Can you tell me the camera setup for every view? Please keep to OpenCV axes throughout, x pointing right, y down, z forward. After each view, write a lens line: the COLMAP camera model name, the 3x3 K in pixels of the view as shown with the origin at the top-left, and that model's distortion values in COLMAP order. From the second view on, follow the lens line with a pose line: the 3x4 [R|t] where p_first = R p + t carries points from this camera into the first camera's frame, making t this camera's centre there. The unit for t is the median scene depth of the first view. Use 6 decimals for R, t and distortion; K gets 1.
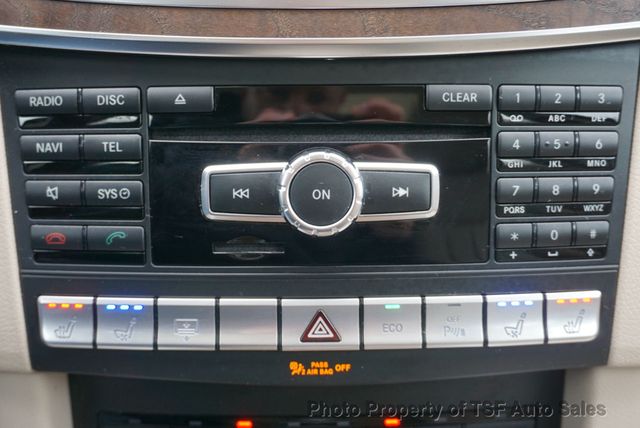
lens RADIAL K [[707.0, 0, 320.0], [0, 707.0, 214.0], [0, 0, 1]] dist [0.024789, -0.011817]
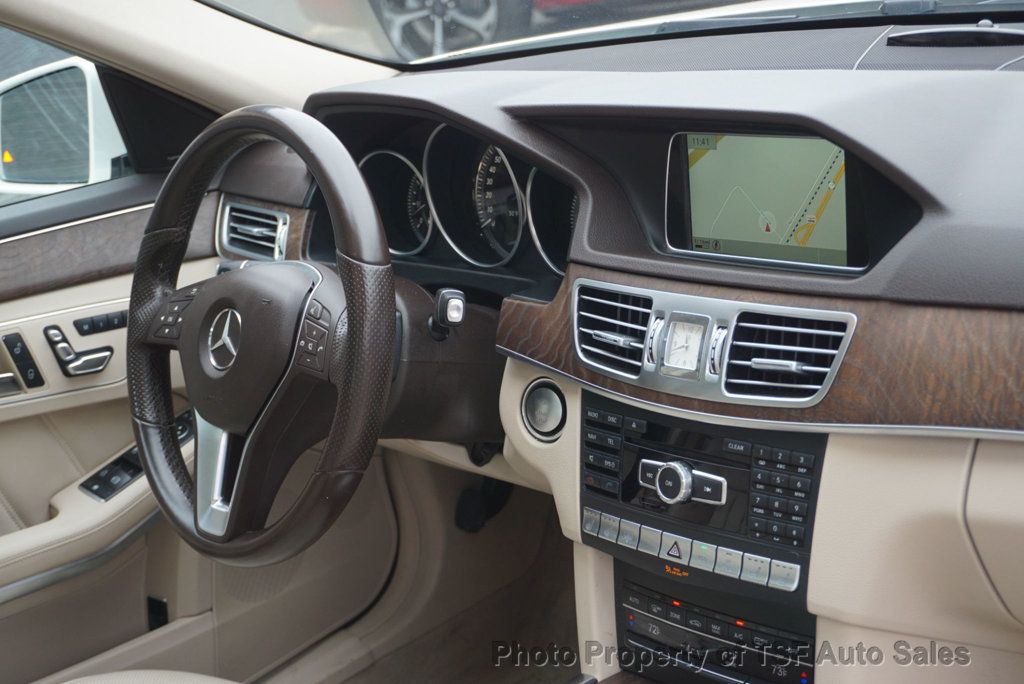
lens RADIAL K [[1721.8, 0, 512.0], [0, 1721.8, 342.0], [0, 0, 1]] dist [-0.016755, -0.031423]
pose [[0.645473, 0.121555, -0.754048, 3.228069], [-0.127299, 0.990567, 0.050713, -0.593483], [0.753100, 0.063256, 0.654858, -2.490112]]
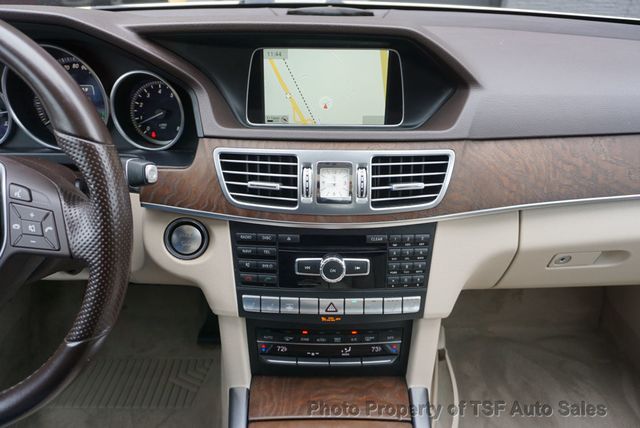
lens RADIAL K [[447.6, 0, 320.0], [0, 447.6, 214.0], [0, 0, 1]] dist [-0.007137, 0.000571]
pose [[0.999843, 0.015751, -0.008167, -0.041699], [-0.014724, 0.993442, 0.113387, -0.488951], [0.009899, -0.113249, 0.993517, -0.963057]]
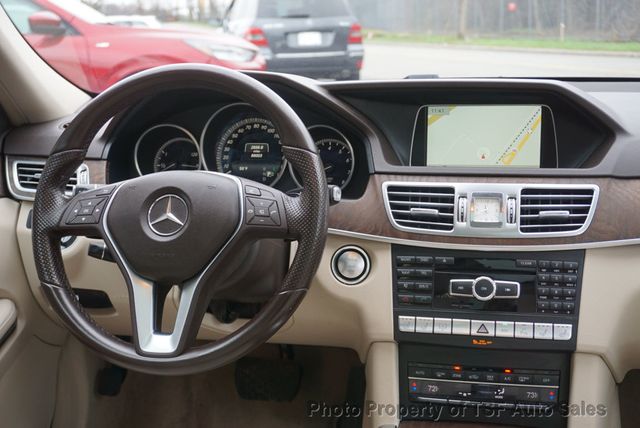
lens RADIAL K [[865.7, 0, 320.0], [0, 865.7, 214.0], [0, 0, 1]] dist [0.055951, -0.019881]
pose [[0.972804, 0.027280, -0.230016, 0.183182], [-0.072784, 0.978741, -0.191749, 0.474590], [0.219895, 0.203276, 0.954109, -3.235703]]
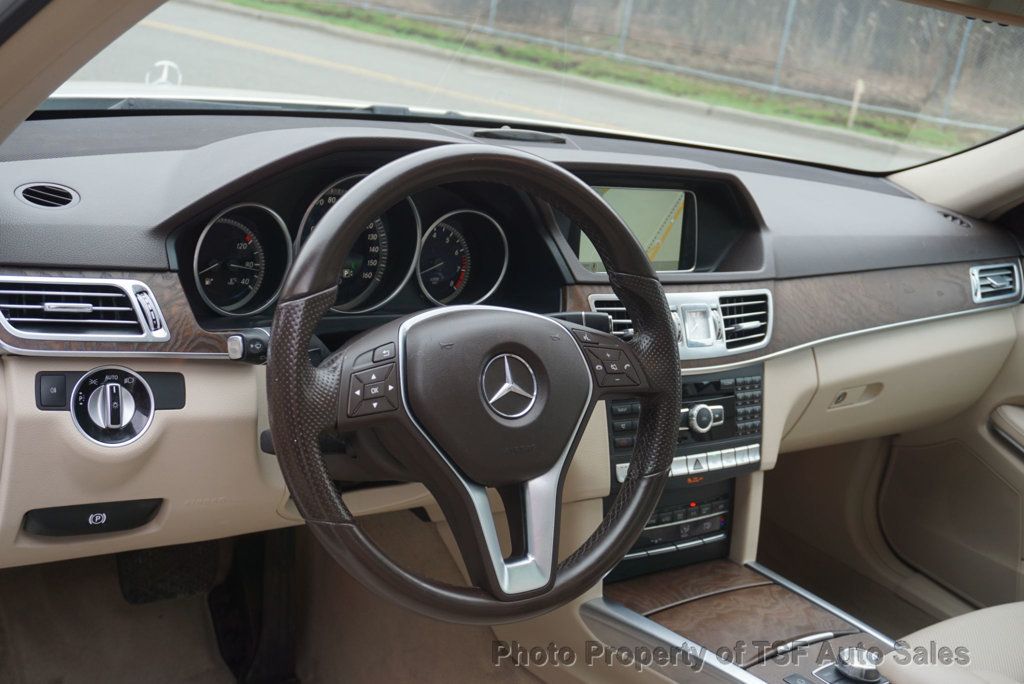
lens RADIAL K [[1150.2, 0, 512.0], [0, 1150.2, 342.0], [0, 0, 1]] dist [0.150218, 0.005330]
pose [[0.810907, -0.042841, 0.583605, -3.365716], [0.084051, 0.995502, -0.043709, -0.196717], [-0.579107, 0.084497, 0.810861, -2.448294]]
